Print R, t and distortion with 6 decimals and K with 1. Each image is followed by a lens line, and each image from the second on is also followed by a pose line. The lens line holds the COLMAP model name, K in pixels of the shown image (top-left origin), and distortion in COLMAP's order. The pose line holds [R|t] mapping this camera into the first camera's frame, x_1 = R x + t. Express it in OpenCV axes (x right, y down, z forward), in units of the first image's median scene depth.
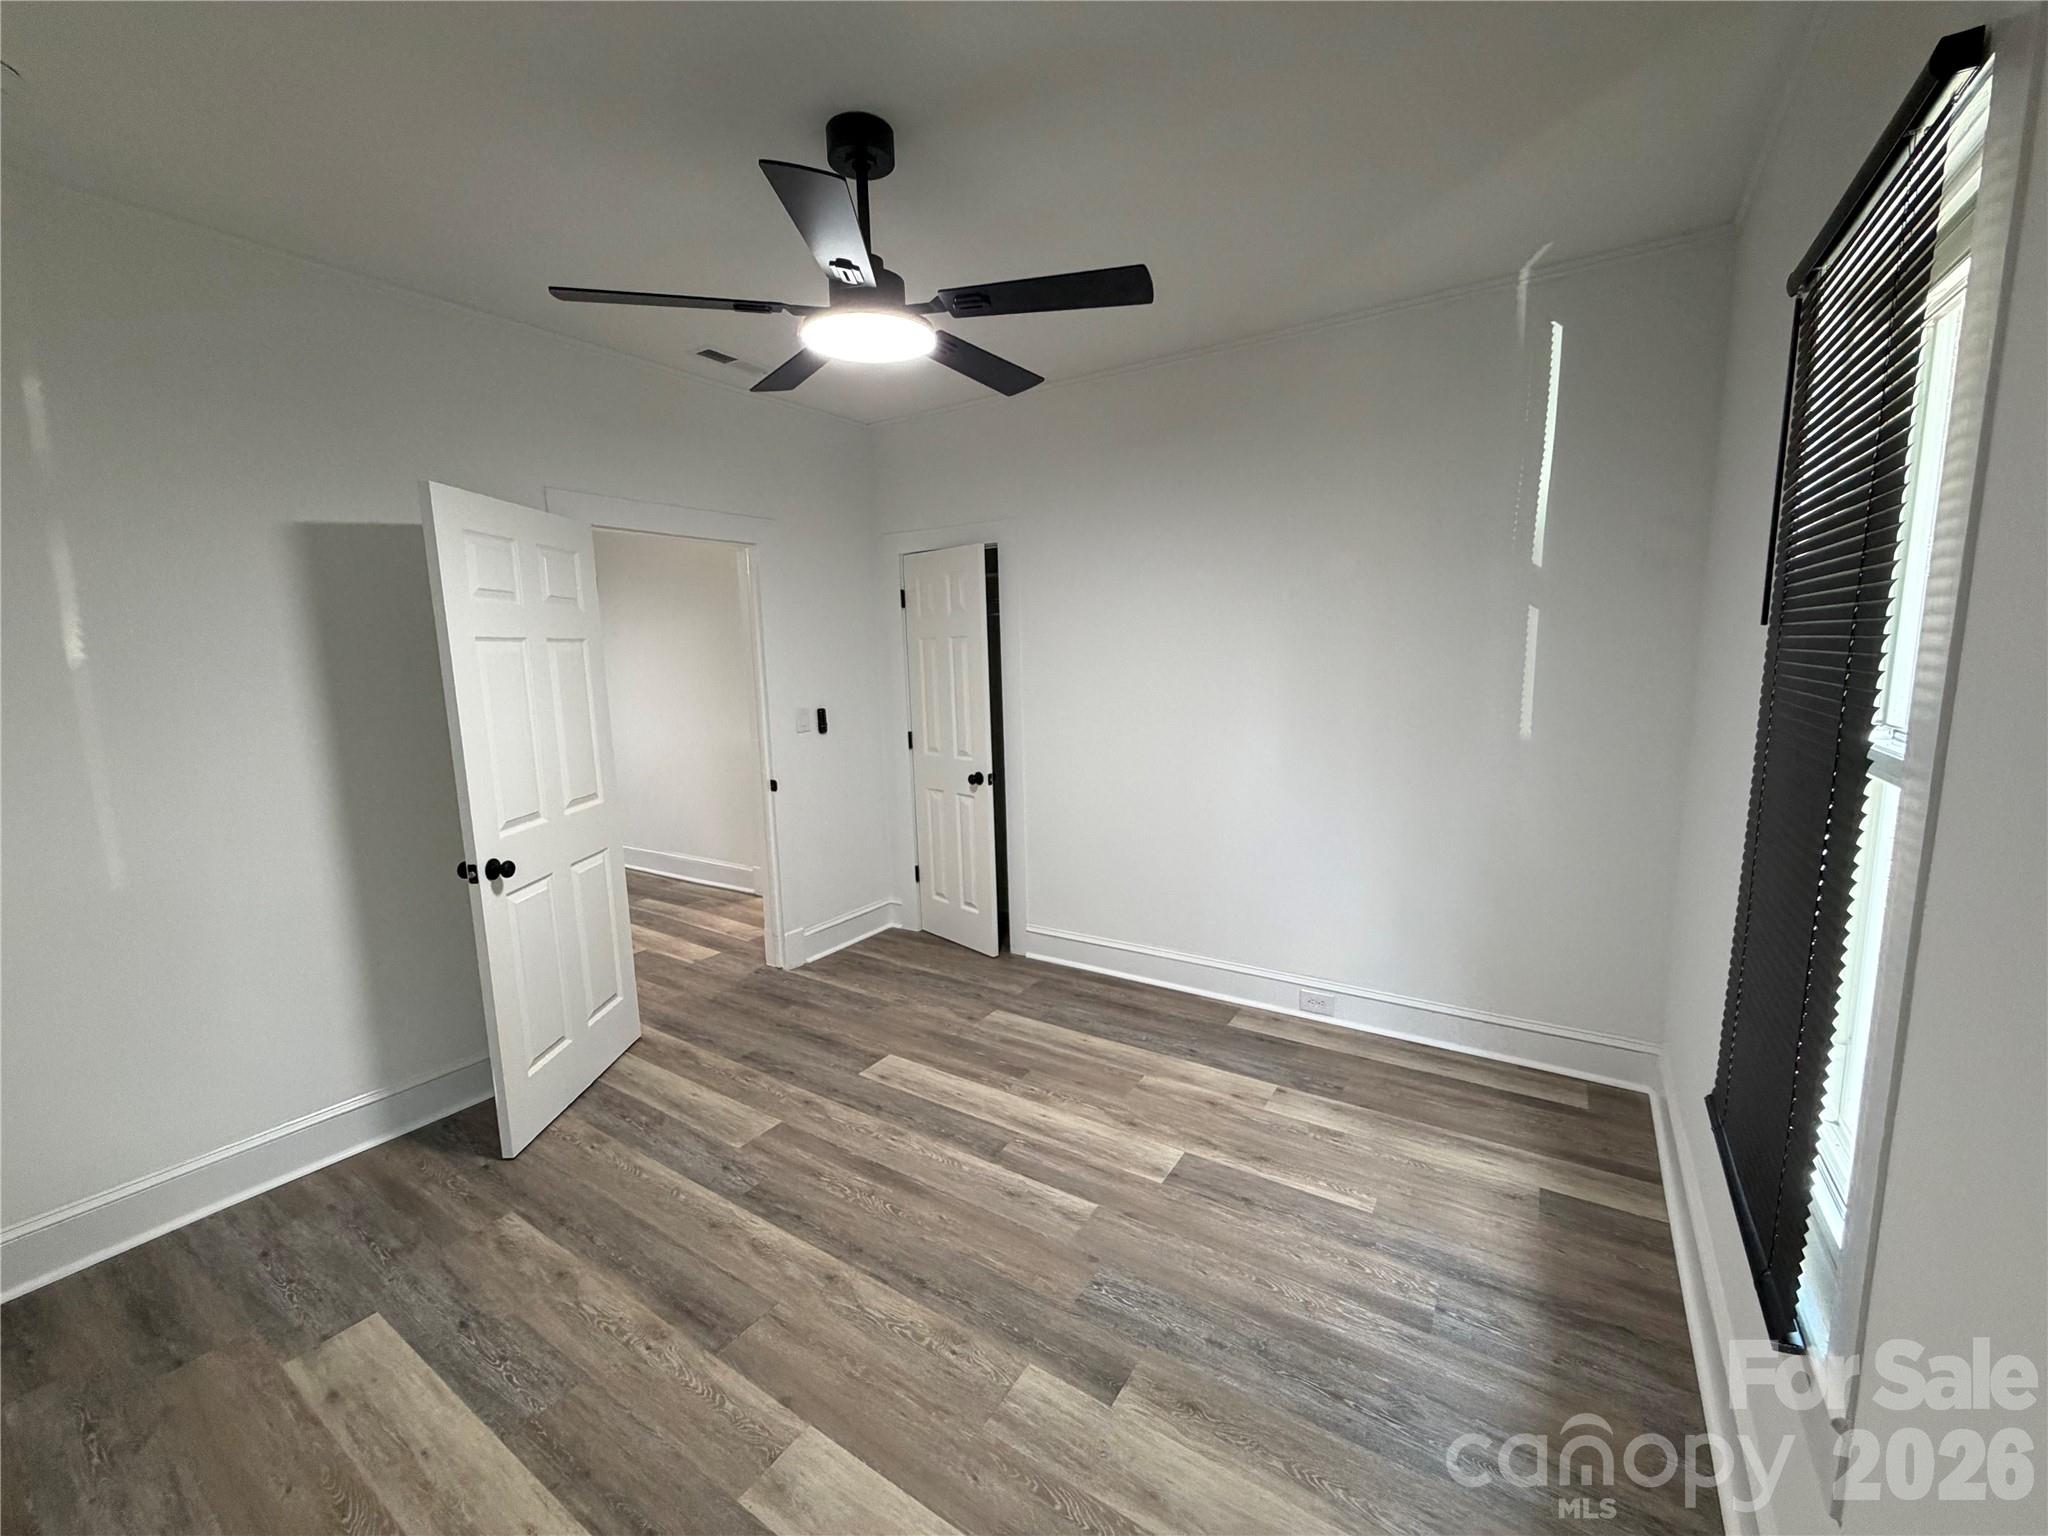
lens RADIAL K [[815.9, 0, 1024.0], [0, 815.9, 768.0], [0, 0, 1]] dist [-0.000204, -0.000250]
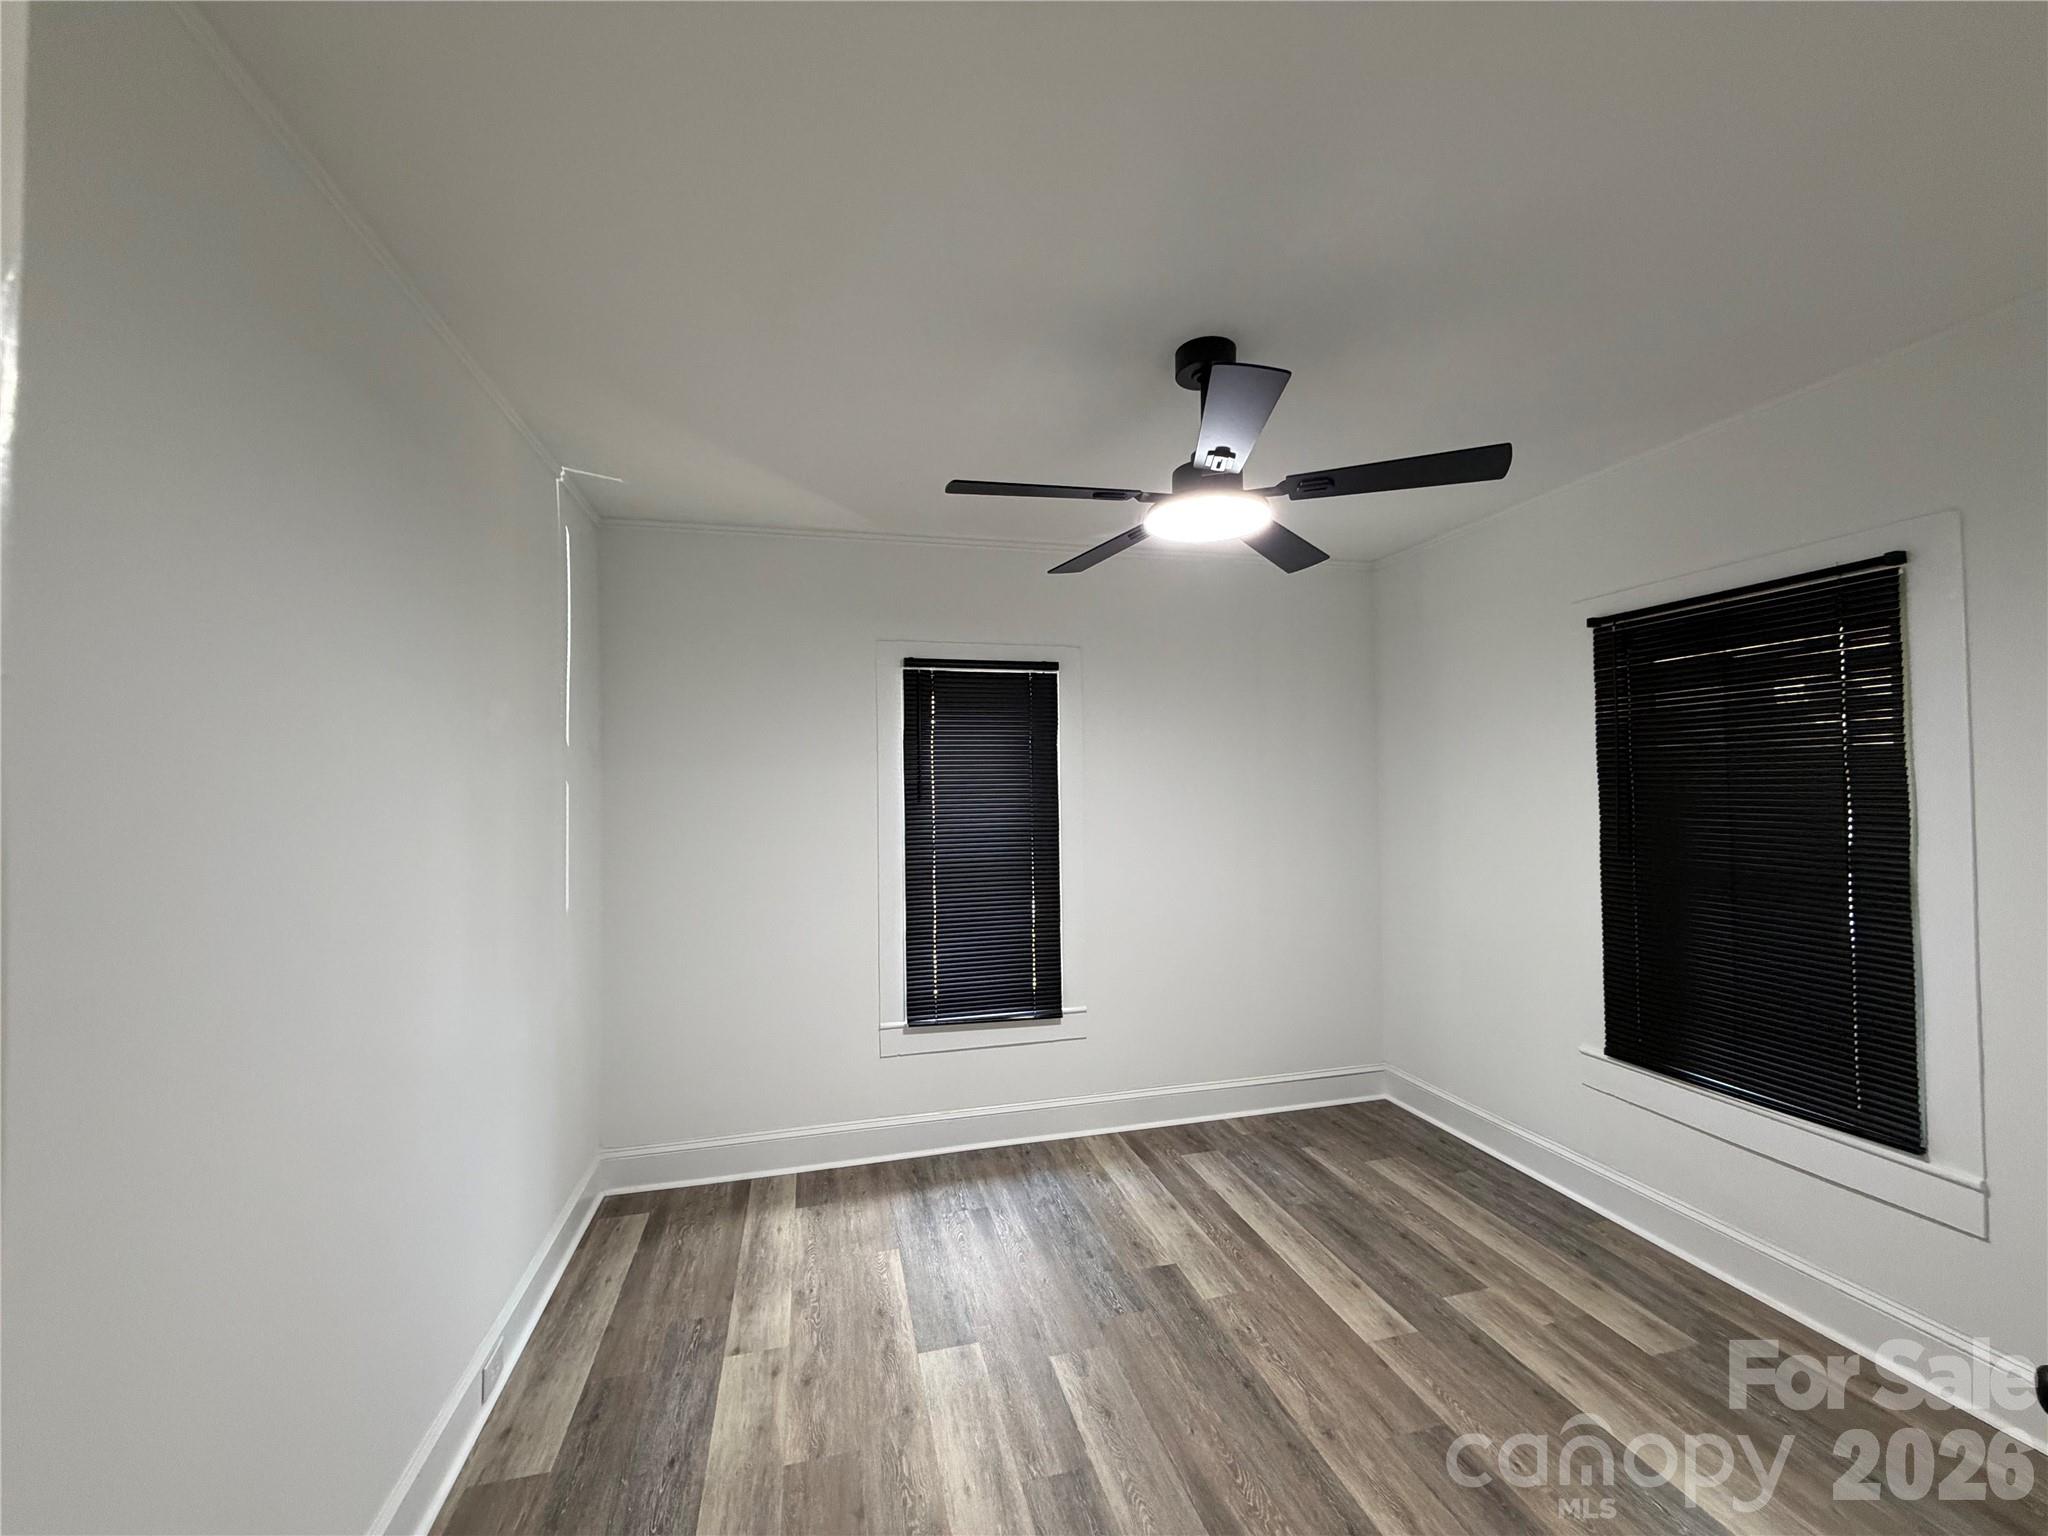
lens RADIAL K [[815.9, 0, 1024.0], [0, 815.9, 768.0], [0, 0, 1]] dist [-0.000204, -0.000250]
pose [[-0.738208, 0.049937, 0.672722, -0.646562], [0.128922, 0.989318, 0.068033, -0.273461], [-0.662139, 0.136951, -0.736761, 1.799956]]
